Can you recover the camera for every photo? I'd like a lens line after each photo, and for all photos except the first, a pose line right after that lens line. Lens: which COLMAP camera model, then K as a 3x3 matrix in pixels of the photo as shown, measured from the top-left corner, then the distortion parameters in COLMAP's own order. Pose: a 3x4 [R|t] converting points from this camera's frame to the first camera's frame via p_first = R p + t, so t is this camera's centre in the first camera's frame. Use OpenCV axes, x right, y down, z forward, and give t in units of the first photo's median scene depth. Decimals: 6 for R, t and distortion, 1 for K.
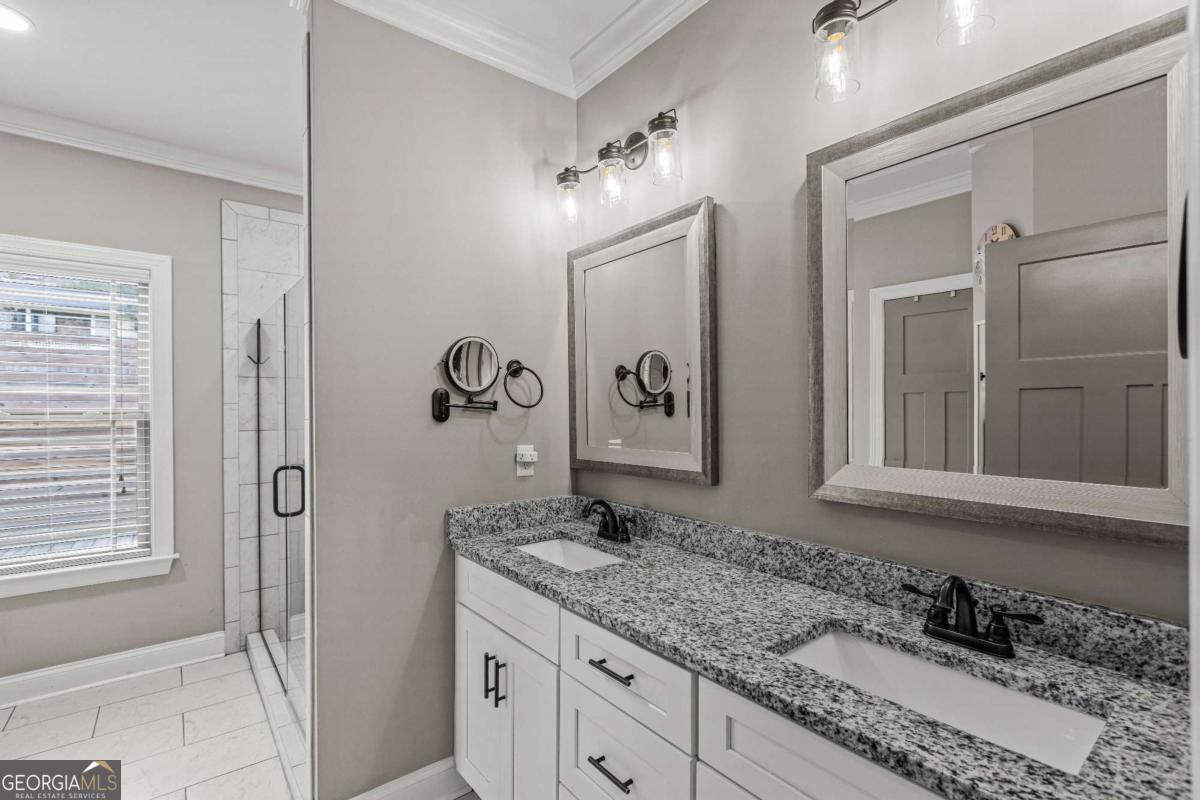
lens RADIAL K [[541.6, 0, 595.0], [0, 541.6, 411.0], [0, 0, 1]] dist [-0.000322, -0.000143]
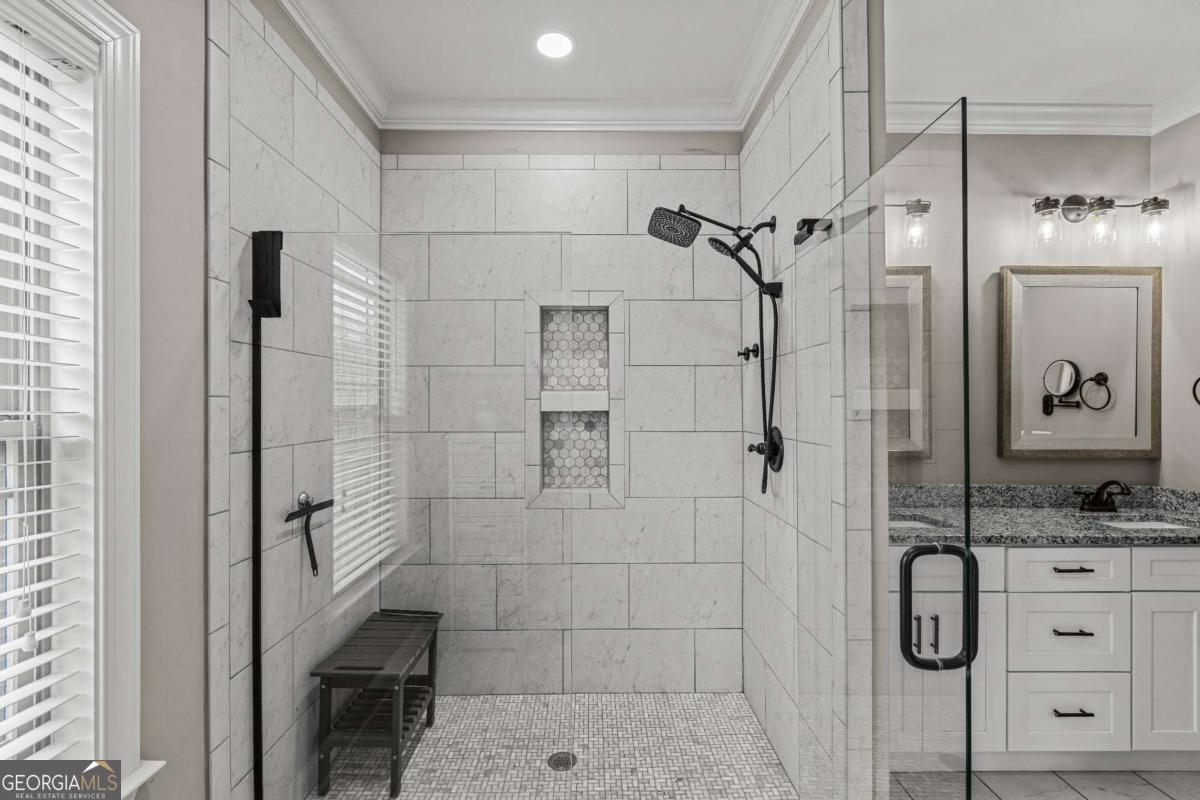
lens RADIAL K [[533.6, 0, 598.0], [0, 533.6, 402.6], [0, 0, 1]] dist [0.000764, -0.000124]
pose [[0.610104, 0.005206, 0.792304, -1.832265], [0.001703, 0.999967, -0.007882, -0.009818], [-0.792320, 0.006158, 0.610075, 0.998617]]
